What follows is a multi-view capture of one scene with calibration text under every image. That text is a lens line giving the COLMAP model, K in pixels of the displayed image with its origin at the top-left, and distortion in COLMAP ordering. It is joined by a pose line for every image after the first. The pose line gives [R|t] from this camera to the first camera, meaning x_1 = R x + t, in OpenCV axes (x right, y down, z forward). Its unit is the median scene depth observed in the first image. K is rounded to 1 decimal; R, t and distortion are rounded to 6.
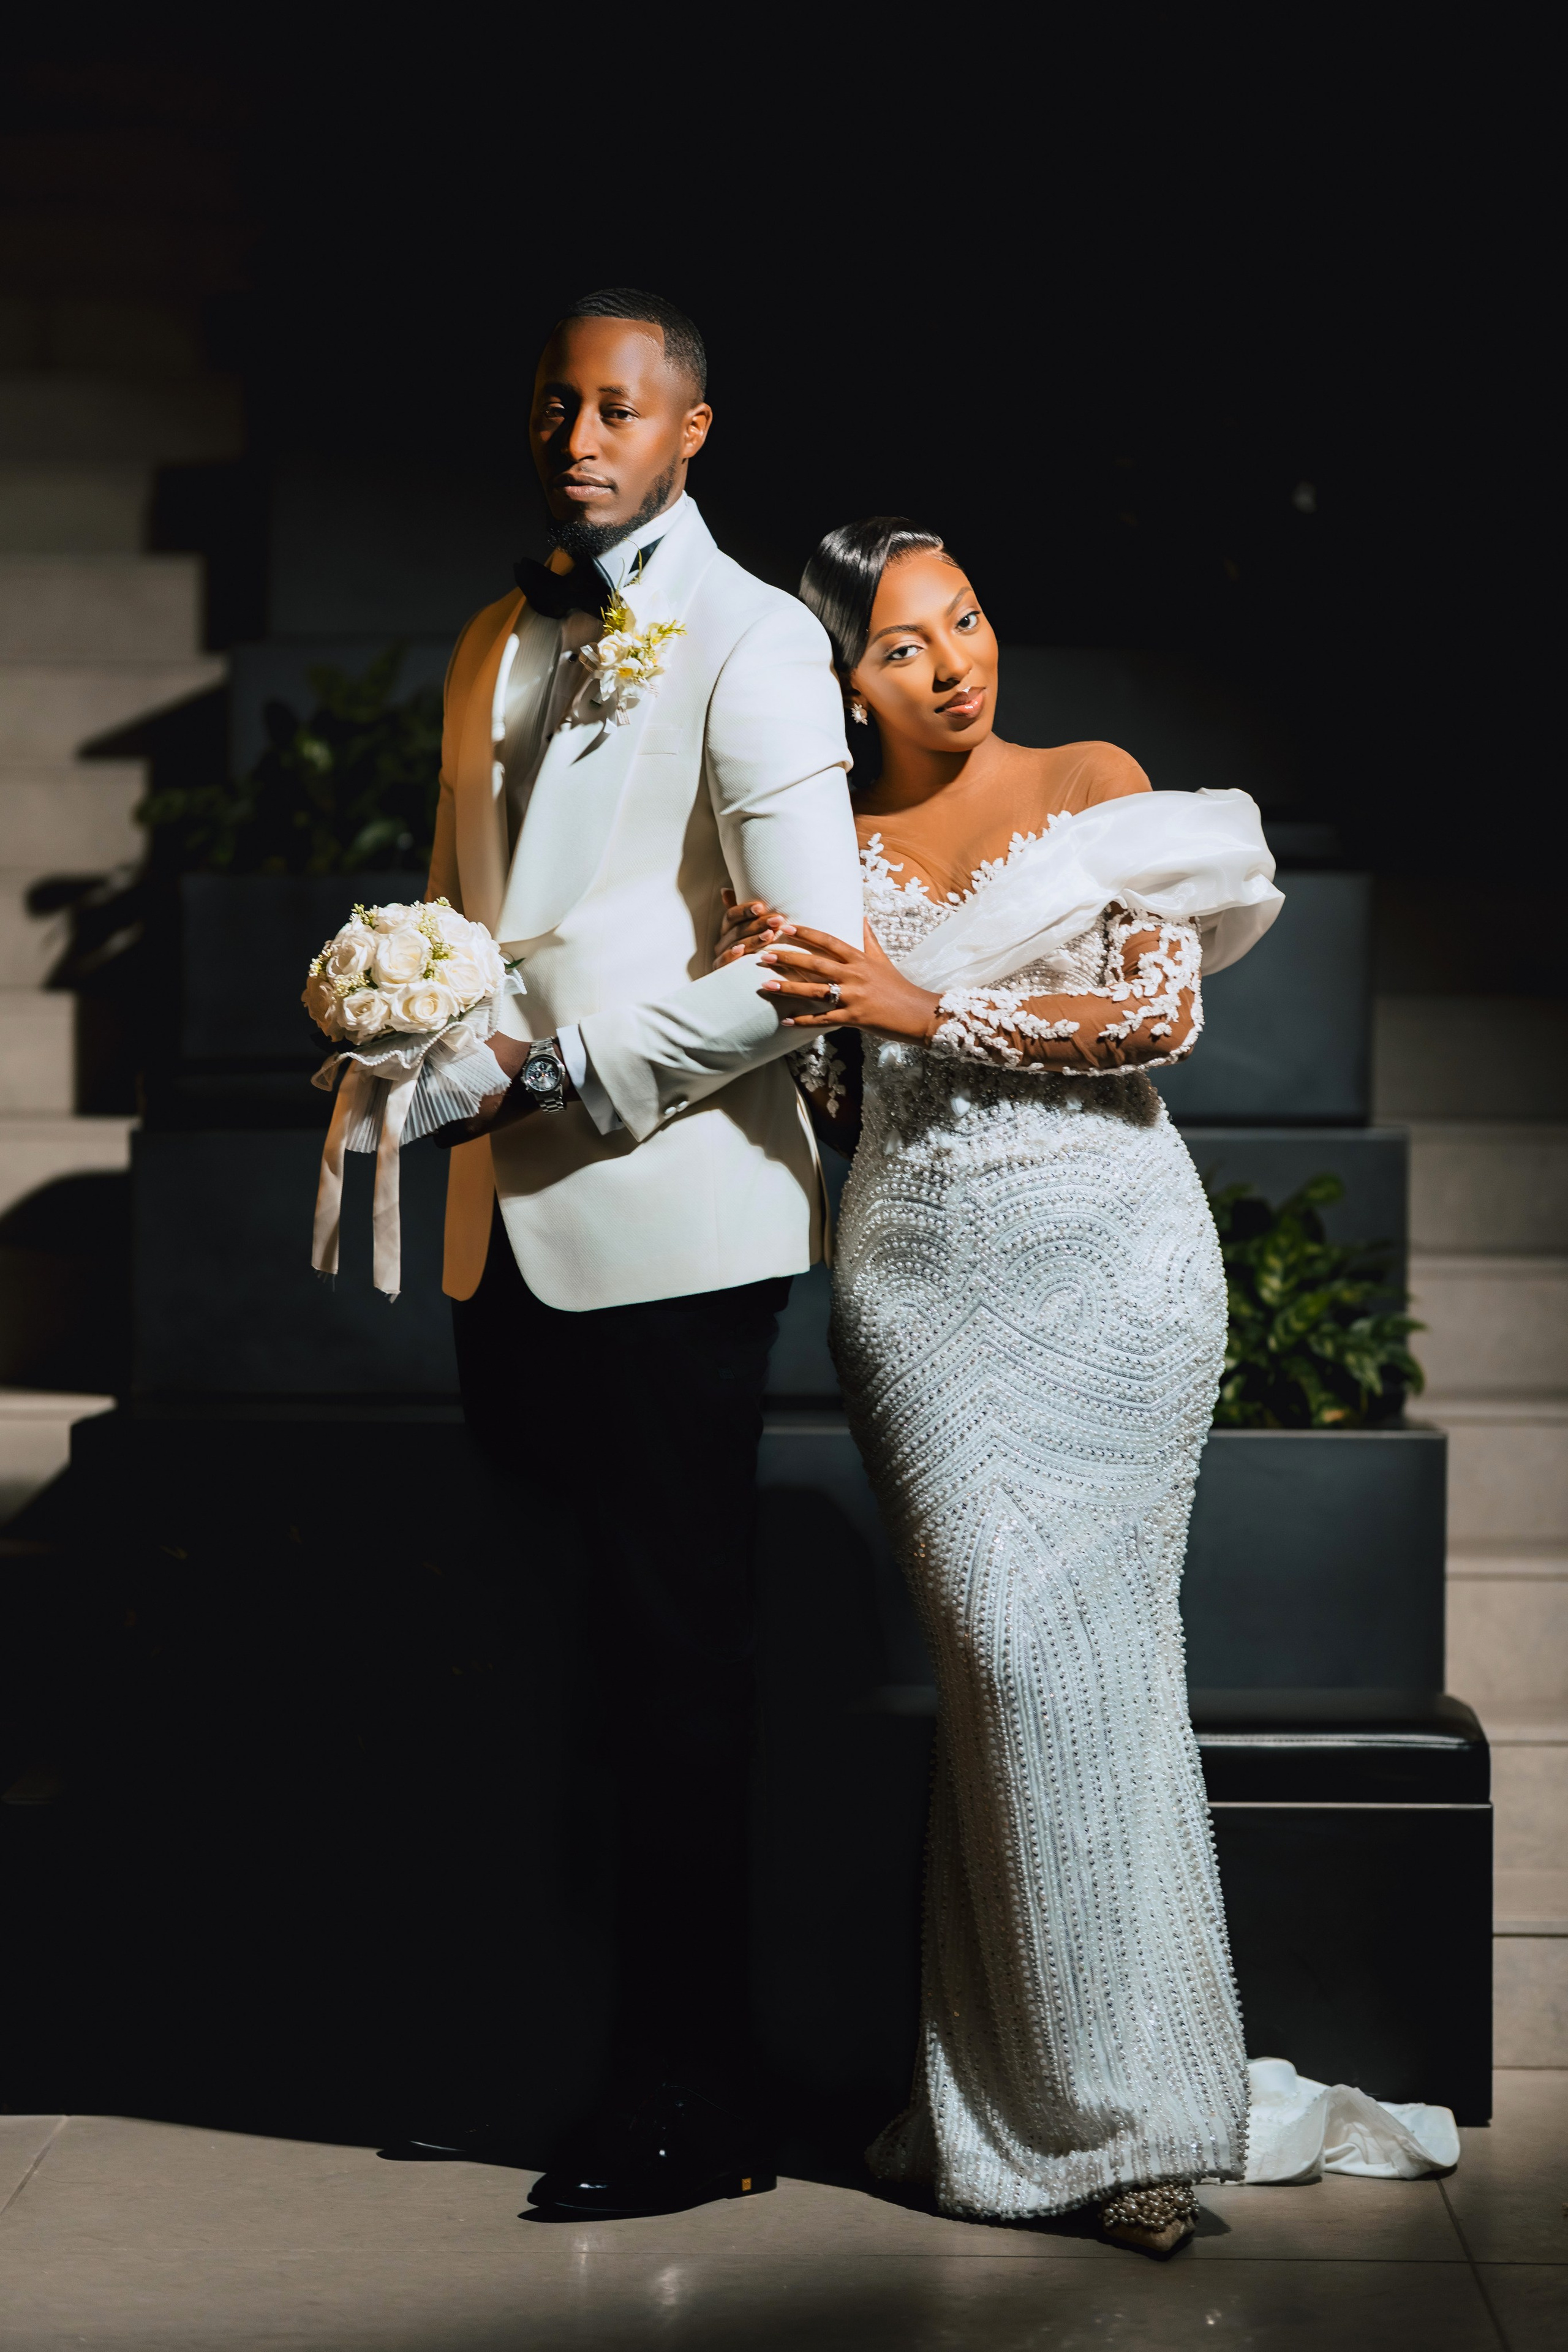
lens RADIAL K [[7249.8, 0, 785.3], [0, 7249.8, 1178.3], [0, 0, 1]] dist [0.120119, 0.000000]
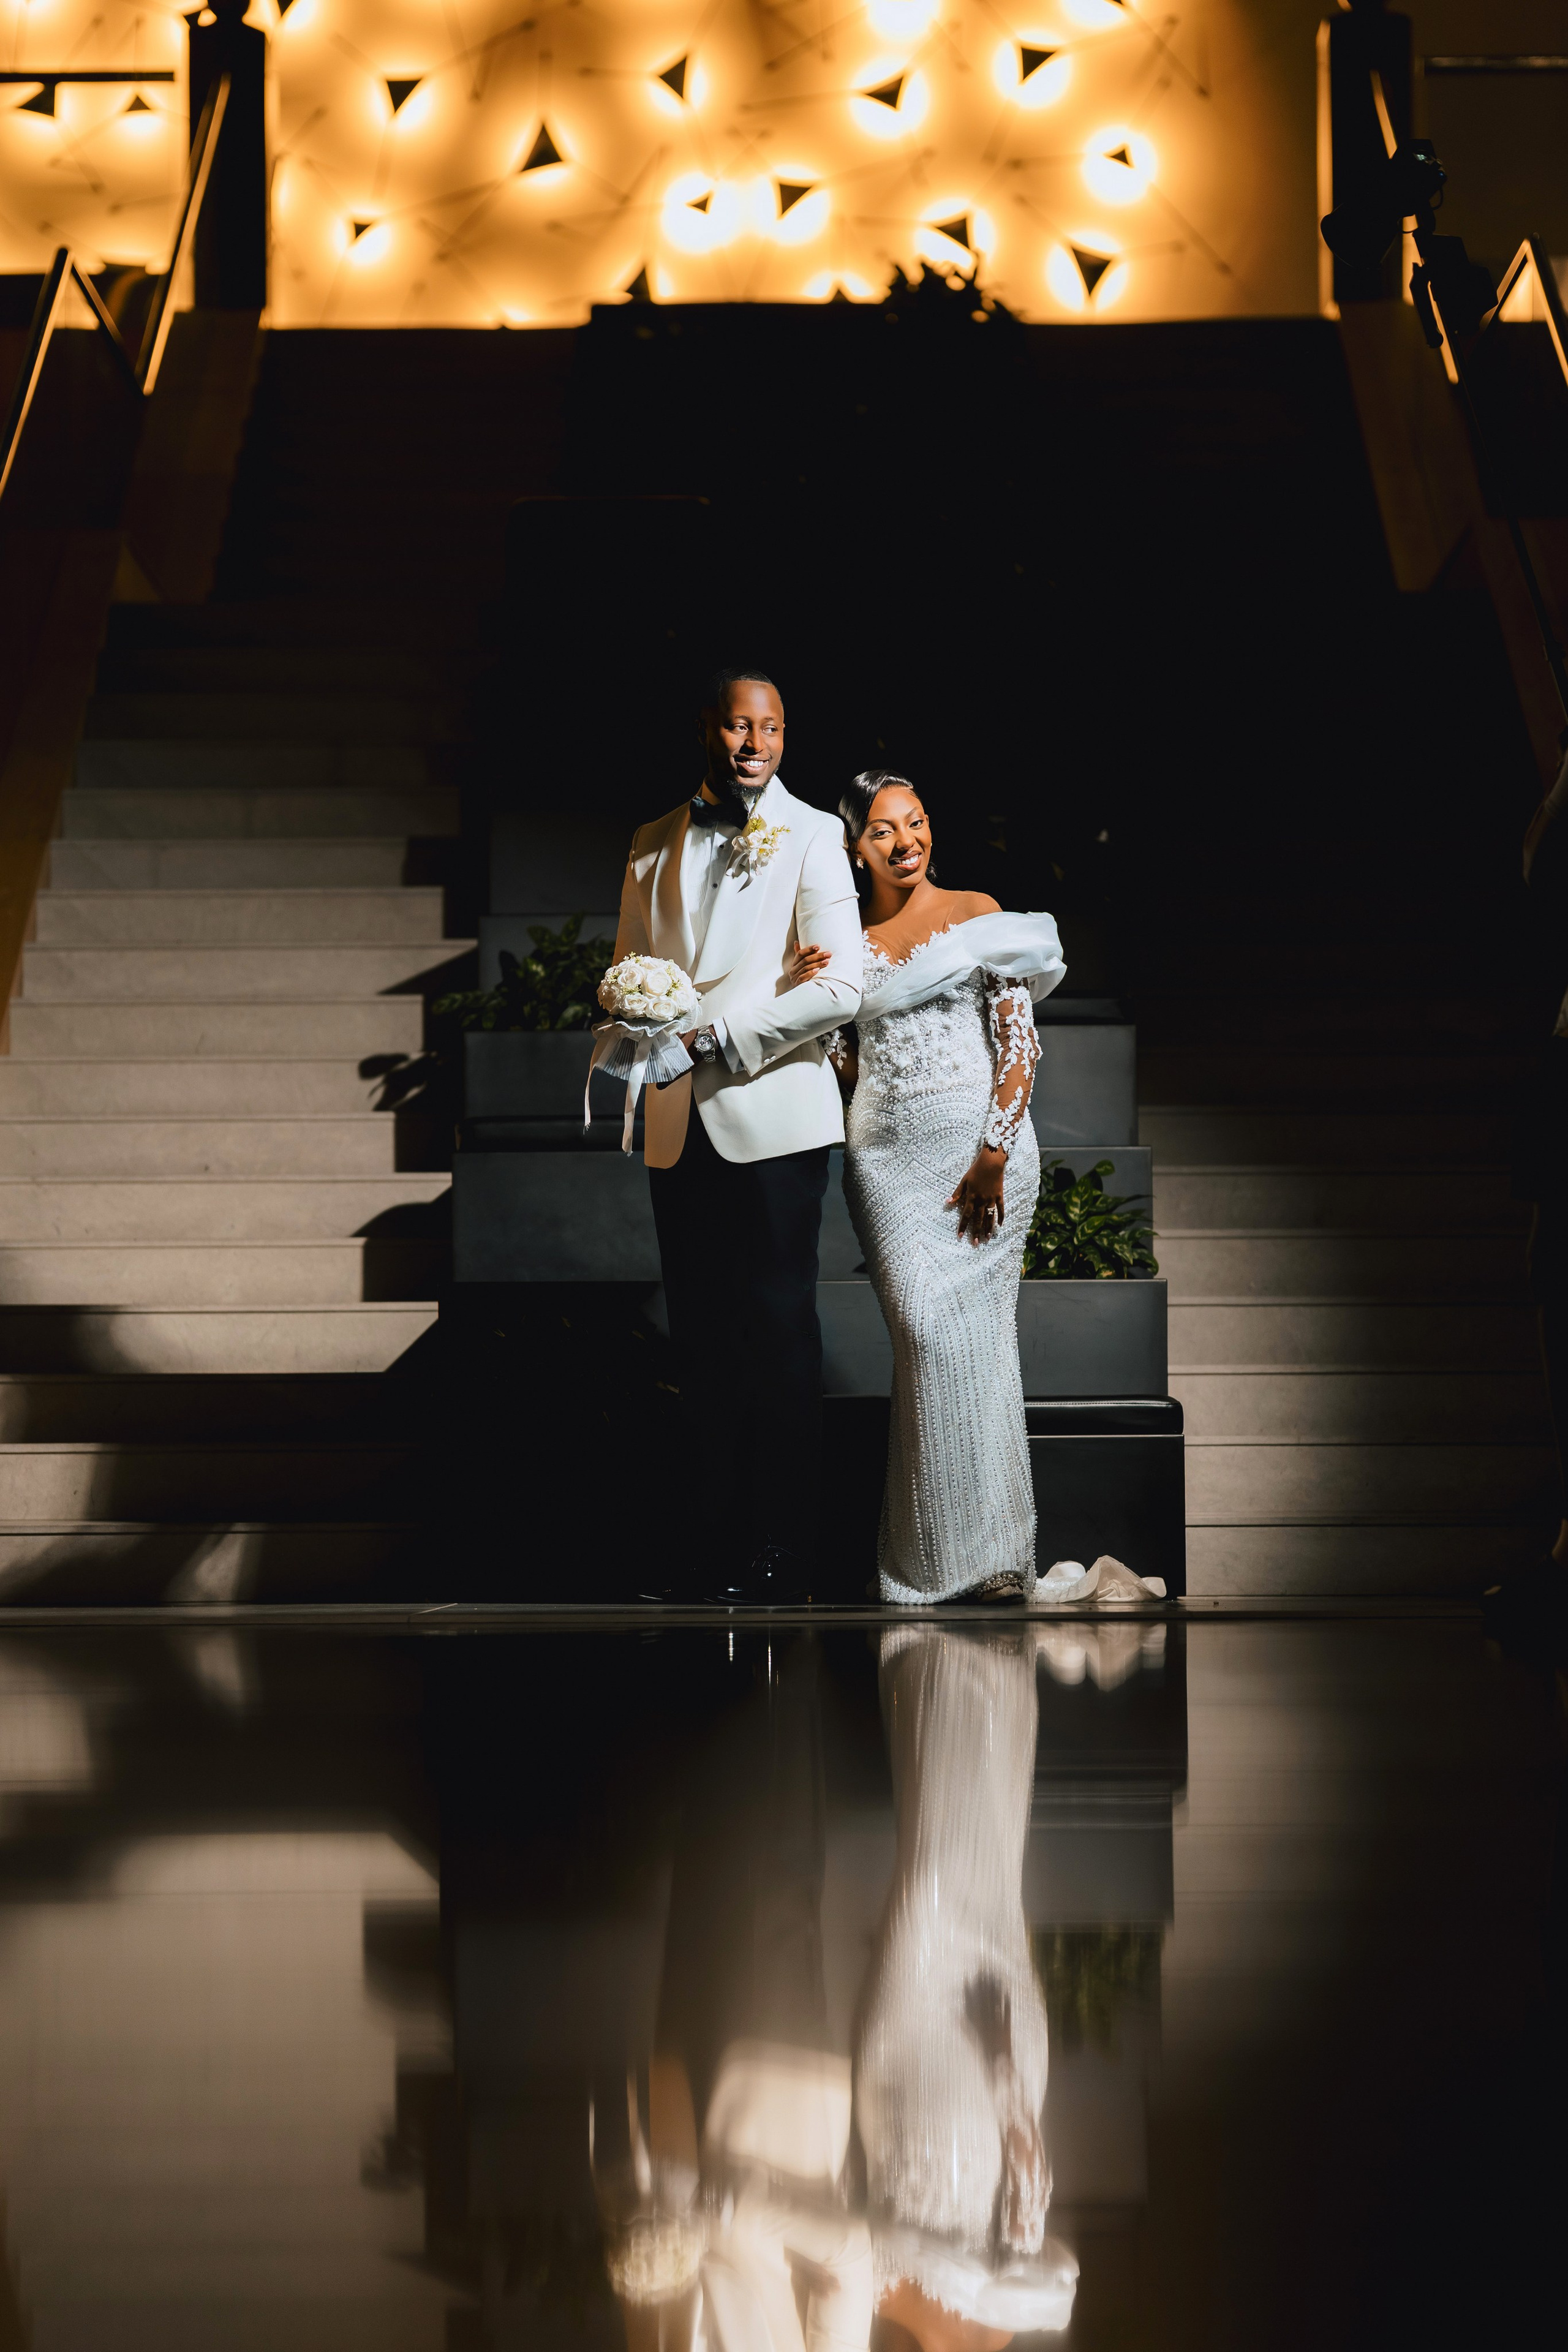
lens RADIAL K [[7249.8, 0, 788.2], [0, 7249.8, 1176.0], [0, 0, 1]] dist [0.120119, 0.000000]
pose [[0.999716, 0.023278, 0.005113, -0.019471], [-0.023228, 0.999684, -0.009568, 0.043173], [-0.005334, 0.009447, 0.999941, -1.068213]]
